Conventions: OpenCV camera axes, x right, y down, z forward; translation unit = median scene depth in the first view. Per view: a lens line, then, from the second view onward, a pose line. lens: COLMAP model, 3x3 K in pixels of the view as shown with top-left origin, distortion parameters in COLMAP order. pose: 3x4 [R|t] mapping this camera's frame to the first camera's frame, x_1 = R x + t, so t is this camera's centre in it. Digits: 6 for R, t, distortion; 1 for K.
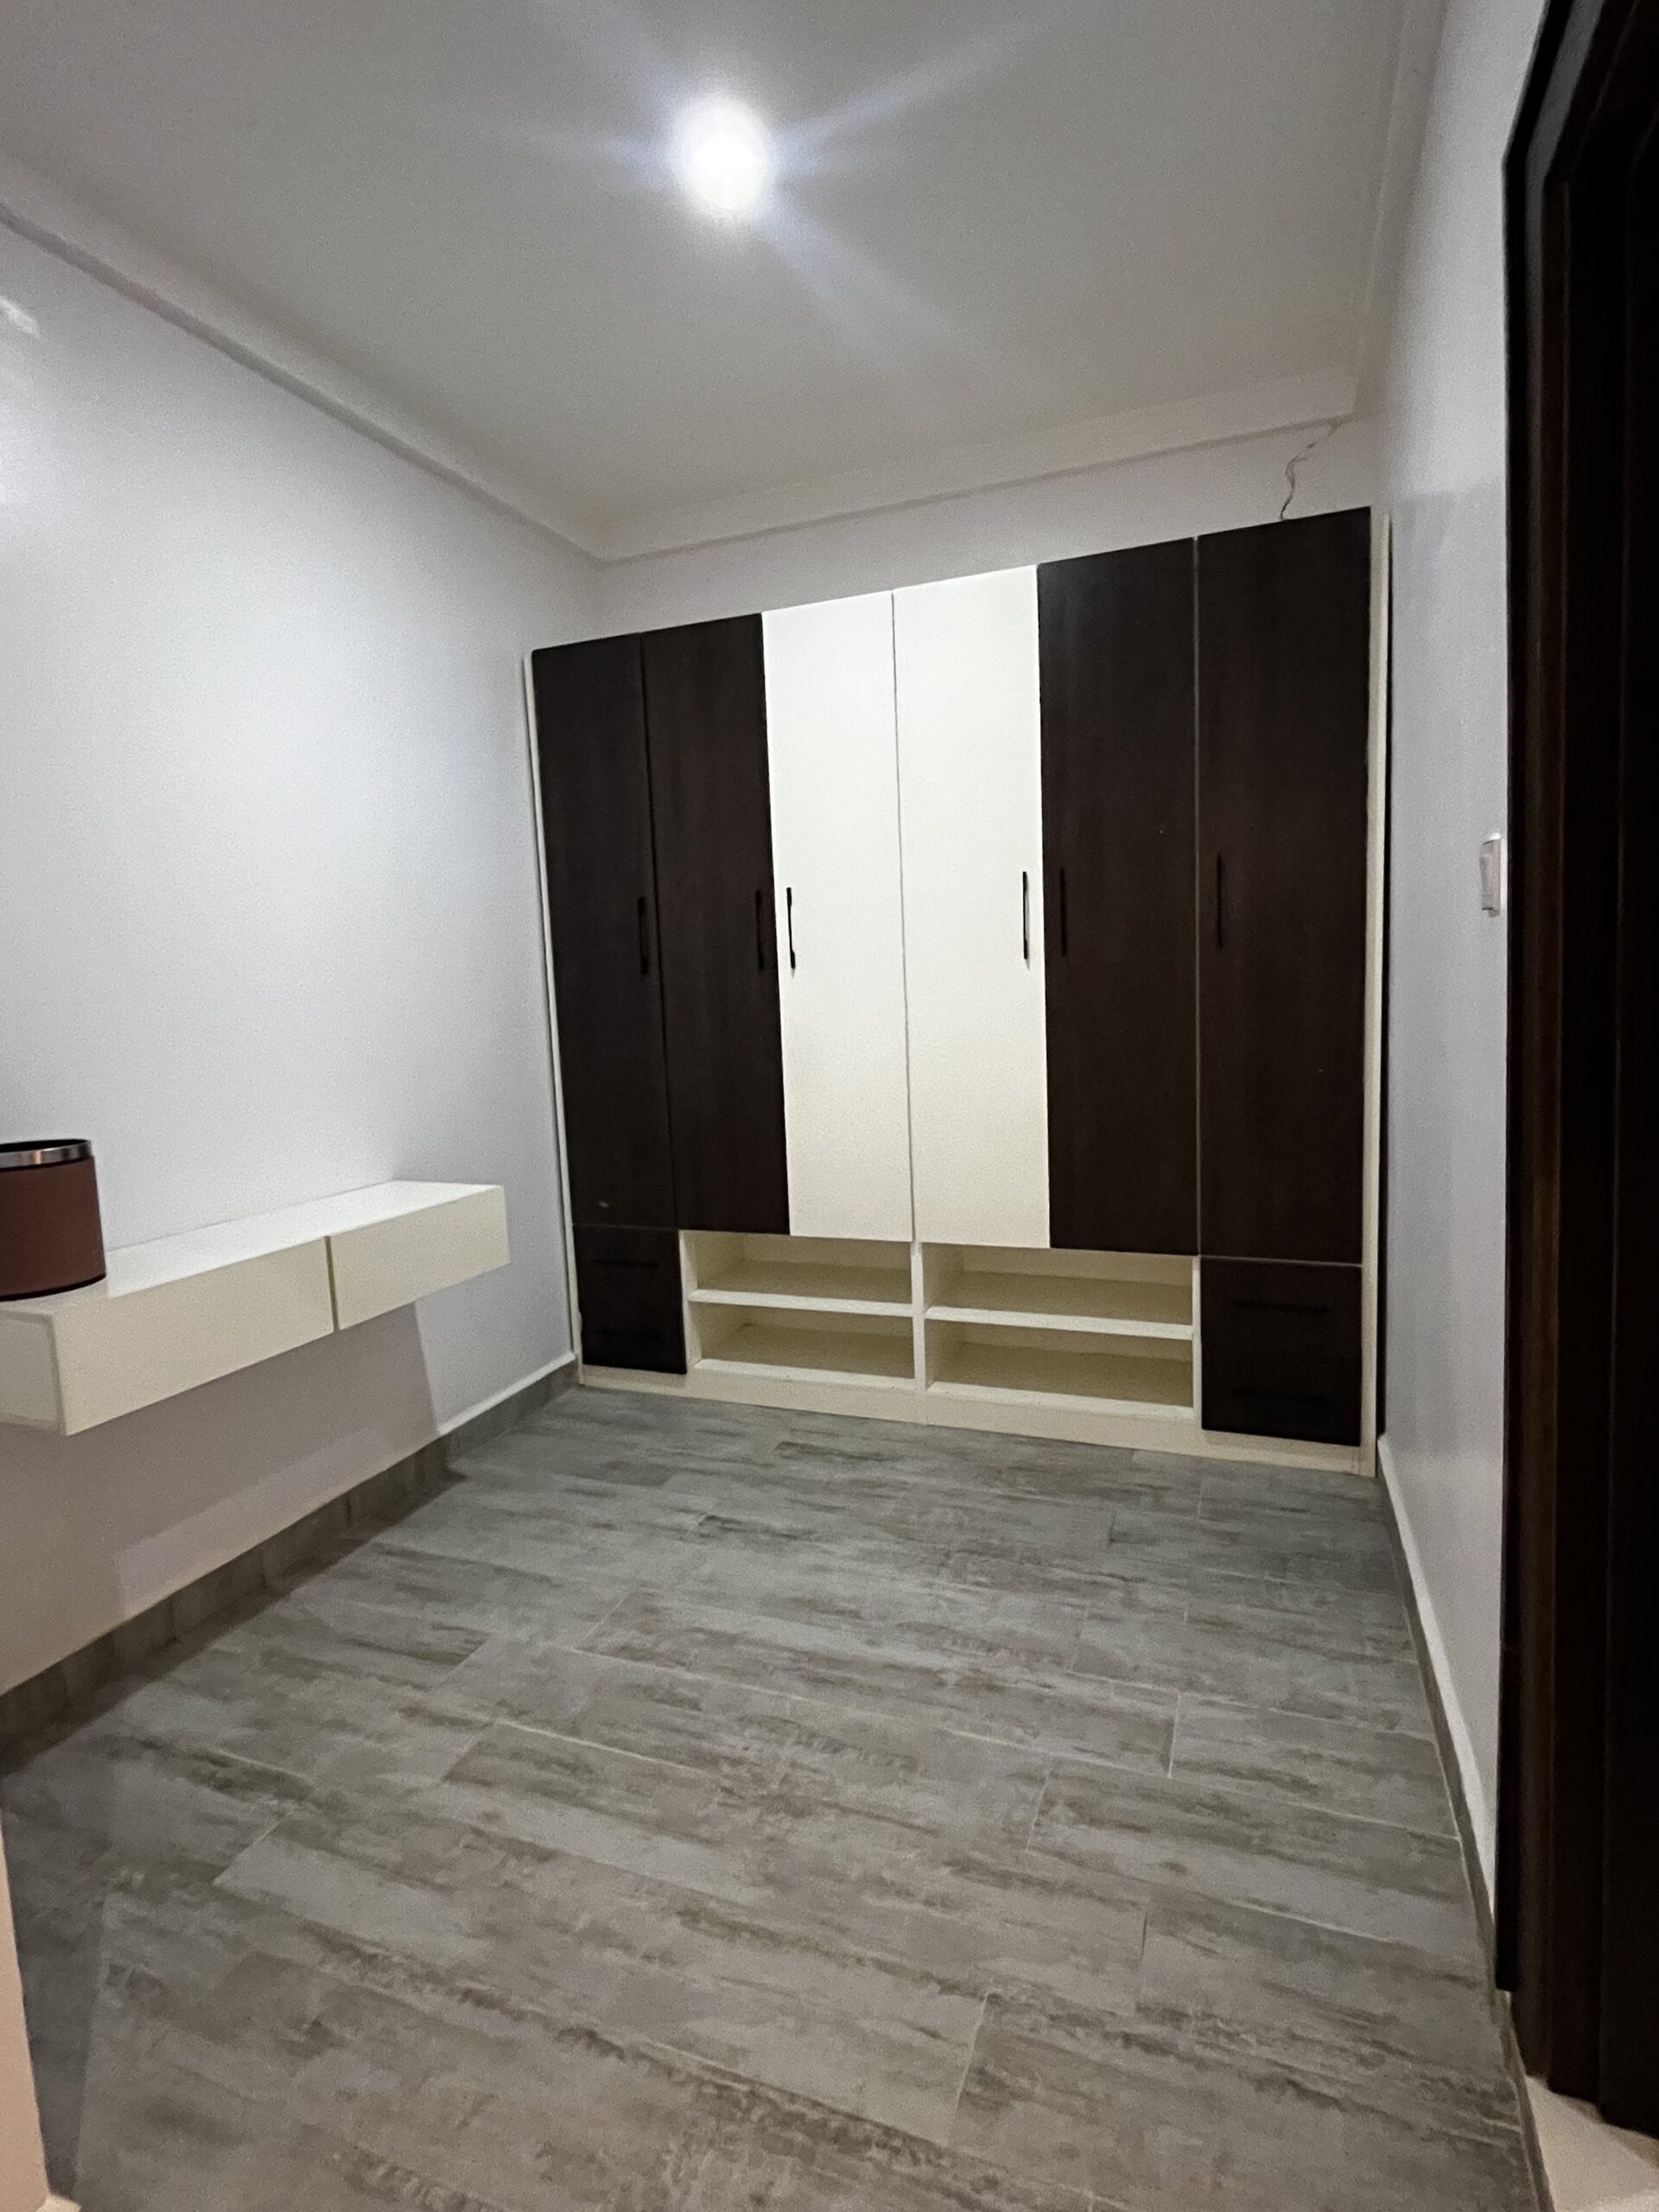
lens RADIAL K [[1118.7, 0, 829.5], [0, 1118.7, 1106.0], [0, 0, 1]] dist [-0.000310, -0.000215]
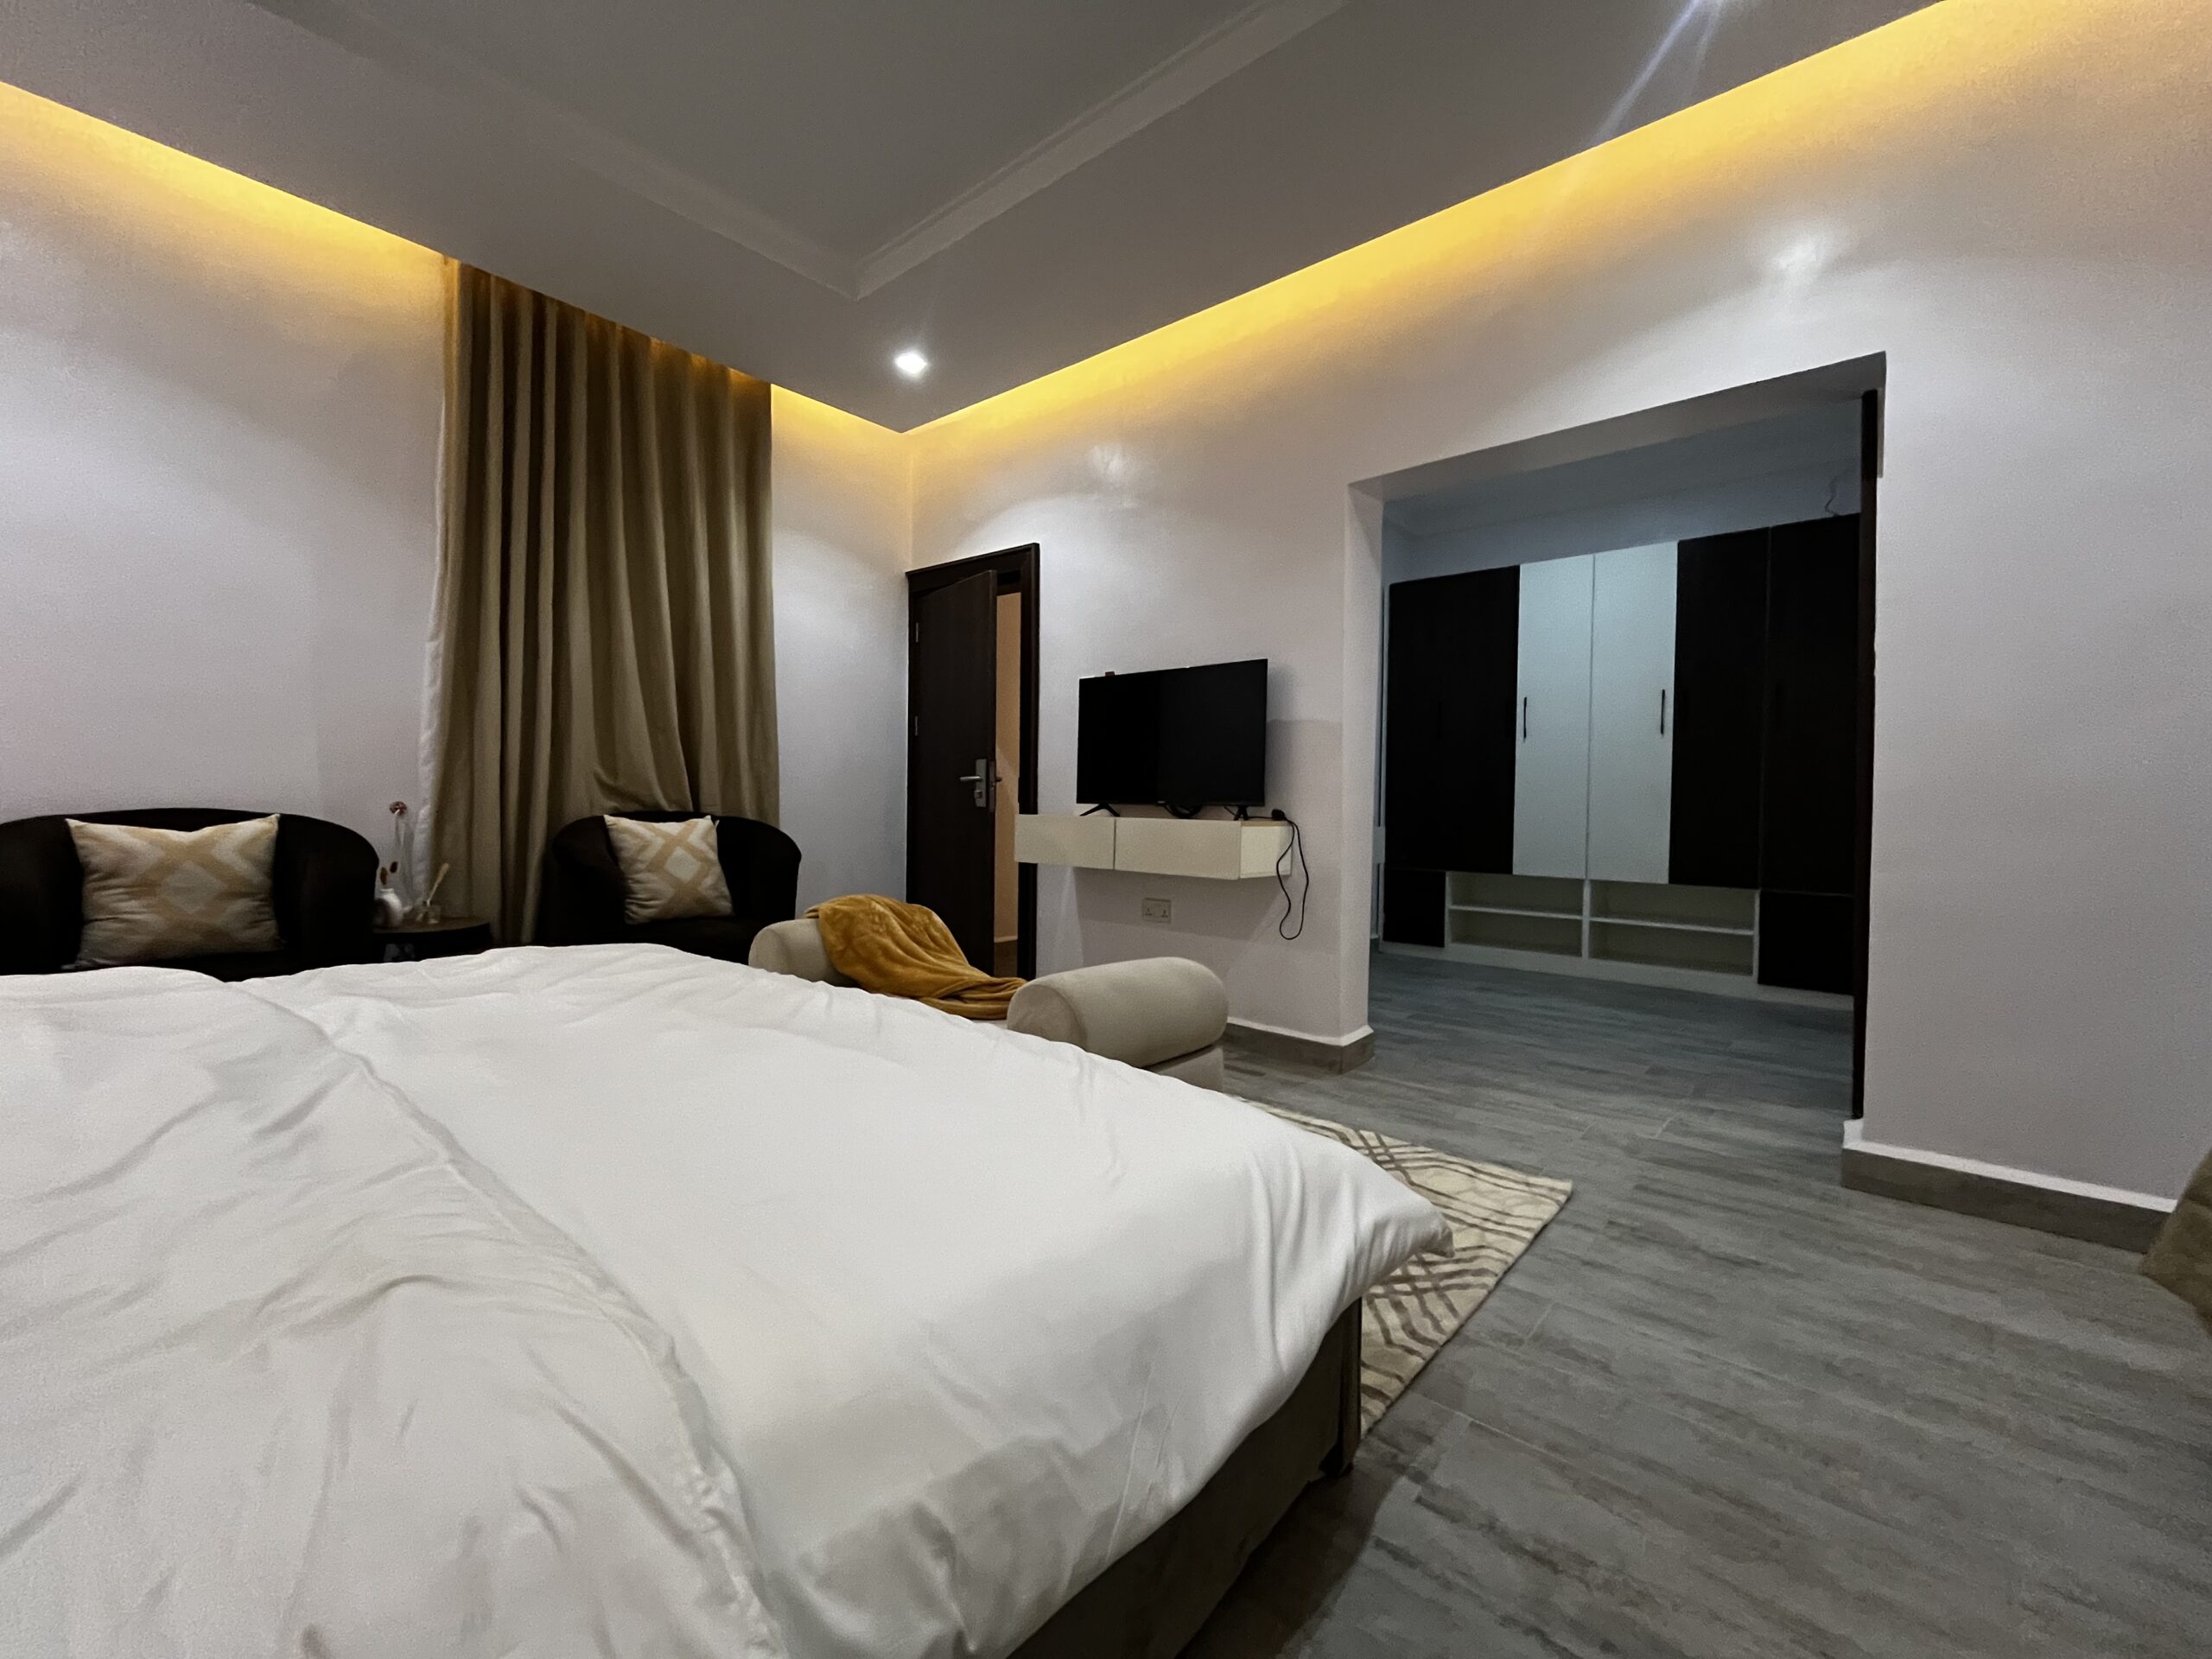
lens RADIAL K [[904.7, 0, 1106.4], [0, 904.7, 820.0], [0, 0, 1]] dist [0.002649, 0.000308]
pose [[0.943065, 0.063776, -0.326438, -0.210012], [-0.094684, 0.992314, -0.079670, 0.232204], [0.318848, 0.106043, 0.941855, -0.775697]]
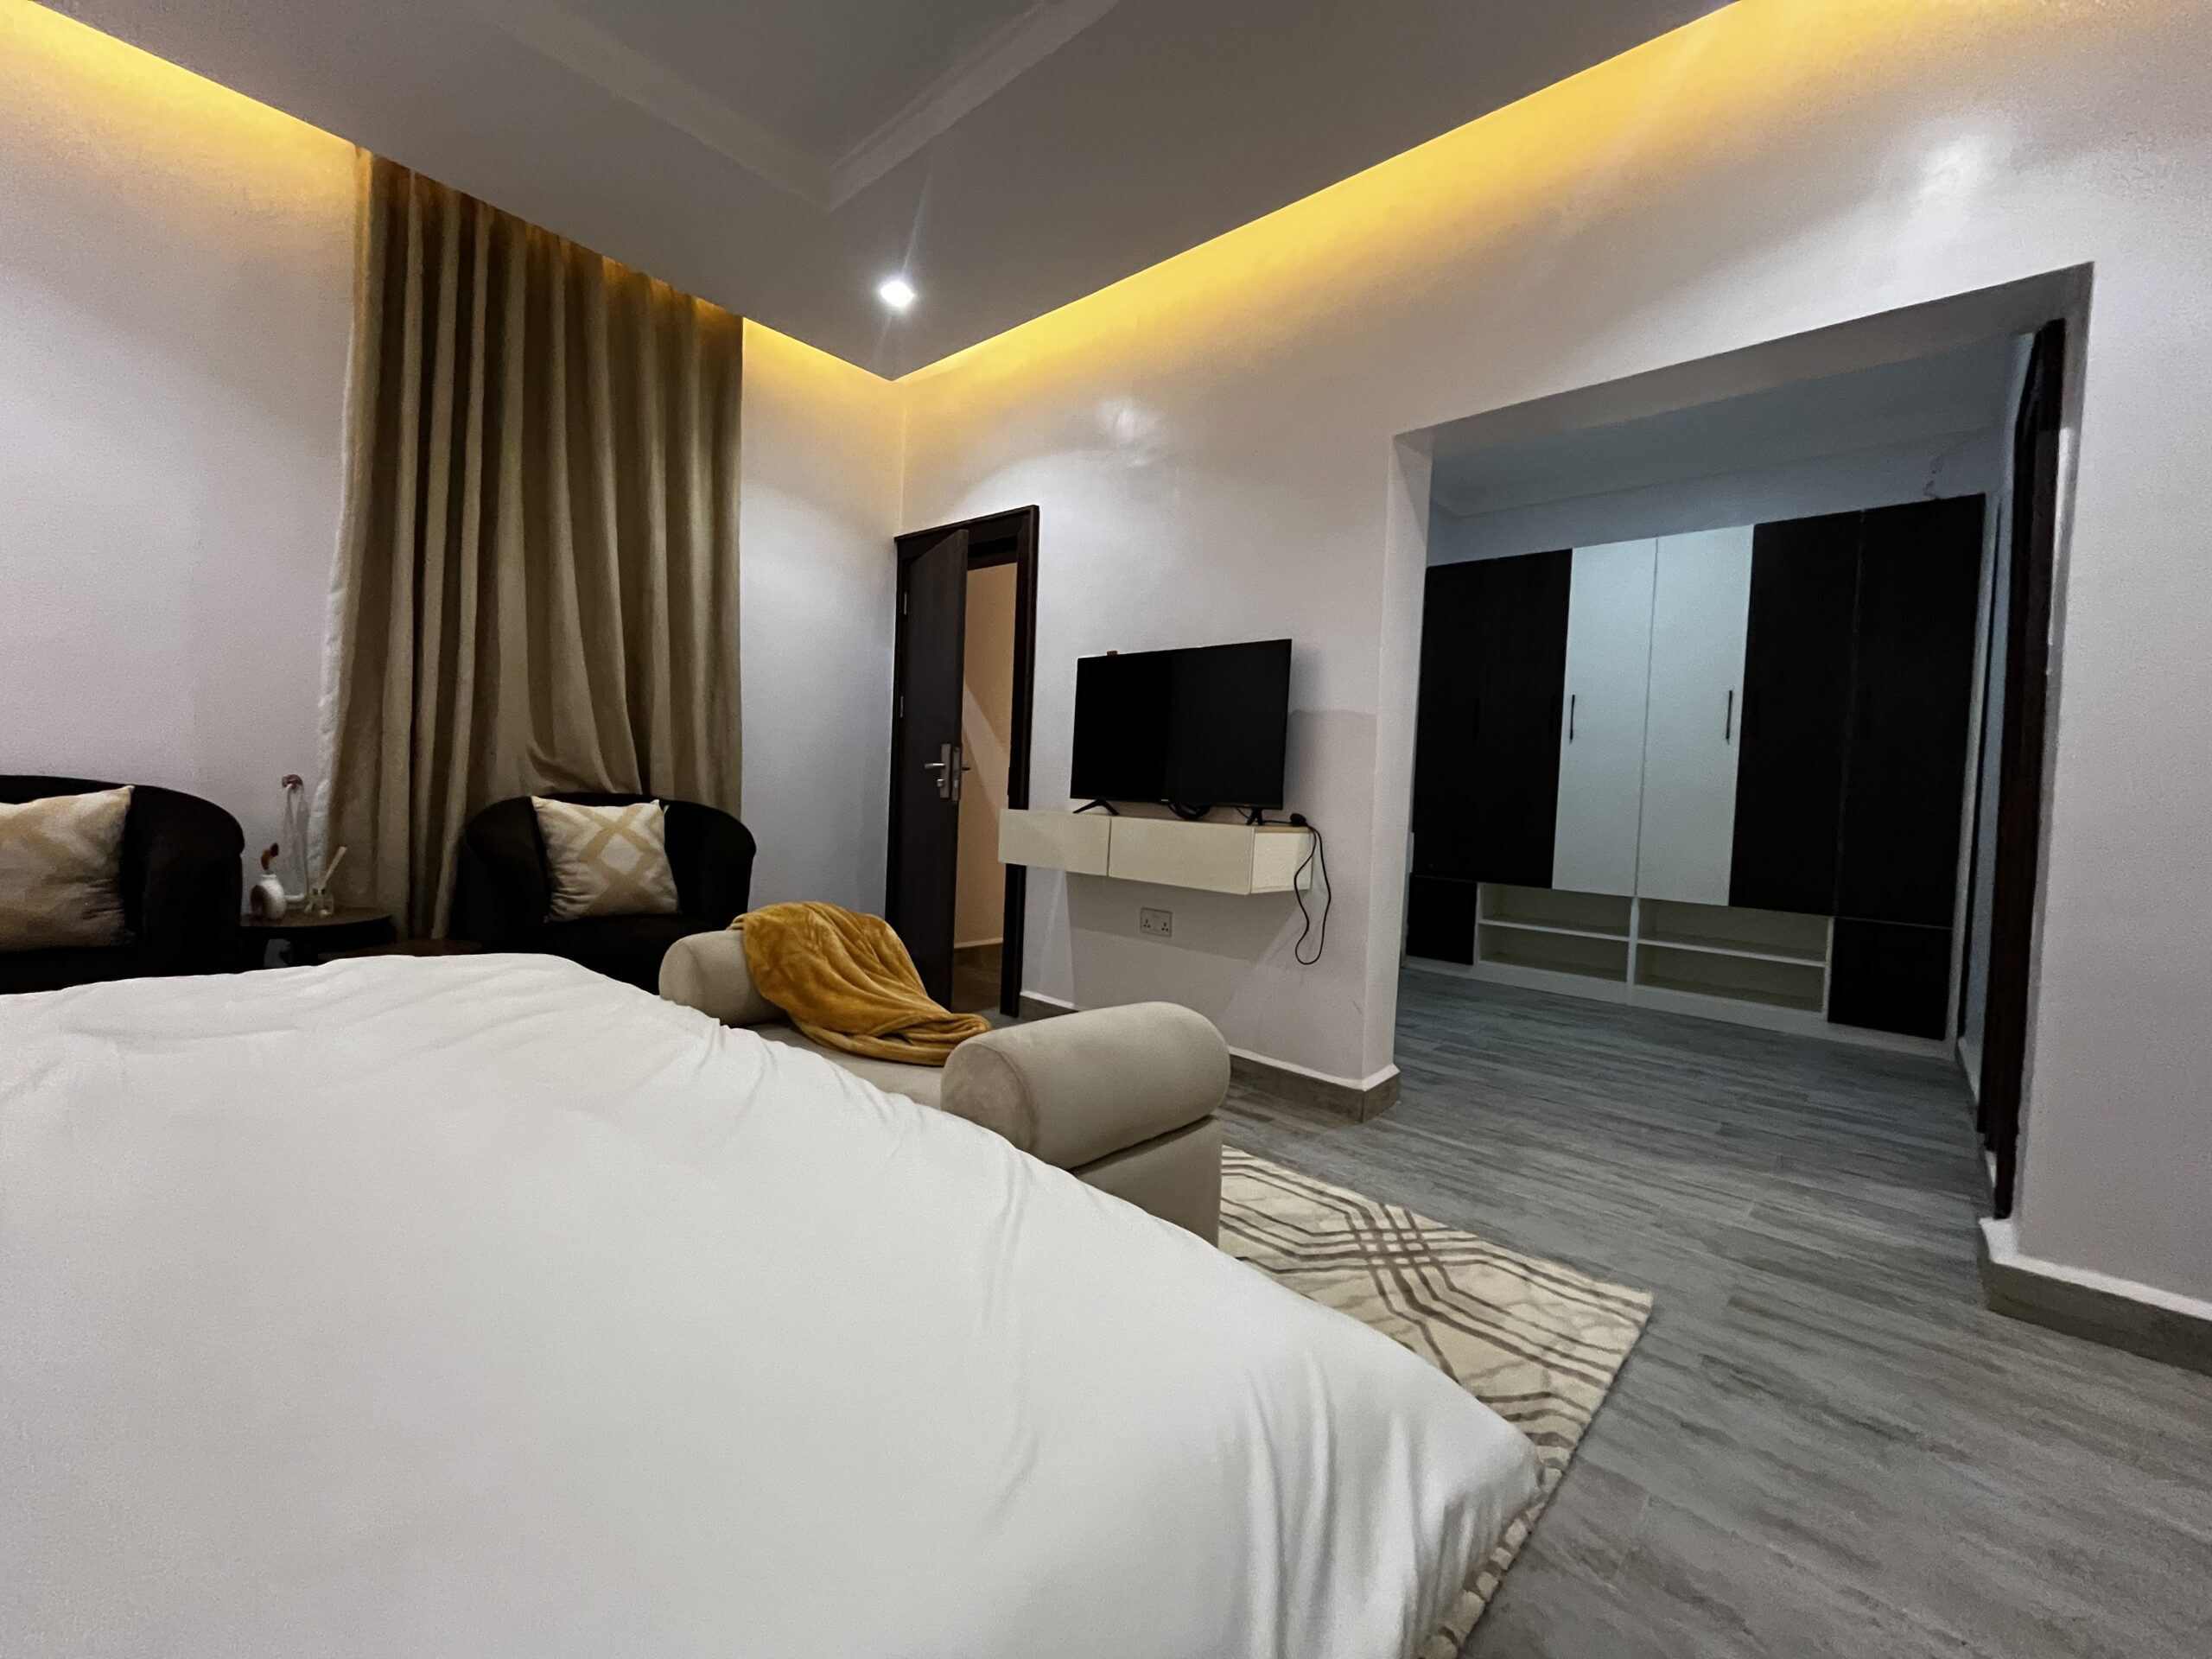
lens RADIAL K [[904.7, 0, 1106.4], [0, 904.7, 820.0], [0, 0, 1]] dist [0.002649, 0.000308]
pose [[0.935225, 0.096423, -0.340670, -0.235834], [-0.126132, 0.989808, -0.066109, 0.207879], [0.330823, 0.104797, 0.937856, -0.638649]]
